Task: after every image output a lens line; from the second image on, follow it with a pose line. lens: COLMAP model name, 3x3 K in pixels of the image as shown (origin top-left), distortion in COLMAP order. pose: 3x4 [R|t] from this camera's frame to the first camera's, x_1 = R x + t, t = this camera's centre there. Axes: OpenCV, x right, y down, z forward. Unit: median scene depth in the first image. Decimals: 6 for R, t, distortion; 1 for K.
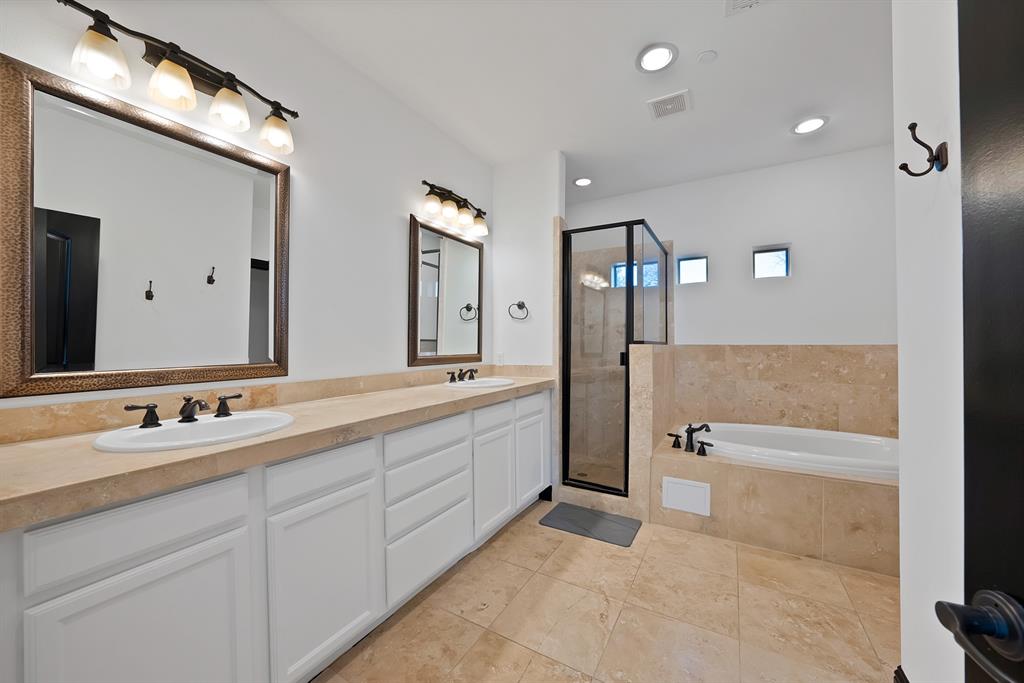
lens RADIAL K [[371.0, 0, 506.2], [0, 371.0, 344.2], [0, 0, 1]] dist [-0.022915, 0.003005]
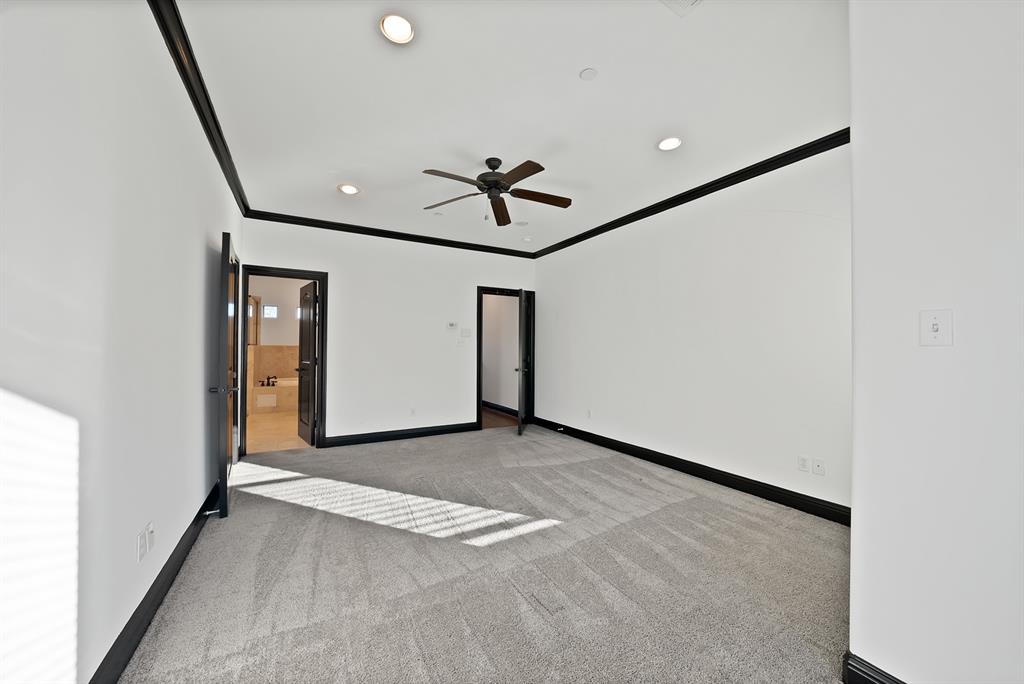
lens RADIAL K [[371.0, 0, 511.7], [0, 371.0, 340.9], [0, 0, 1]] dist [-0.022915, 0.003005]
pose [[0.487033, 0.016970, 0.873218, -0.857700], [-0.010139, 0.999854, -0.013775, -0.013297], [-0.873325, -0.002145, 0.487134, -1.617714]]
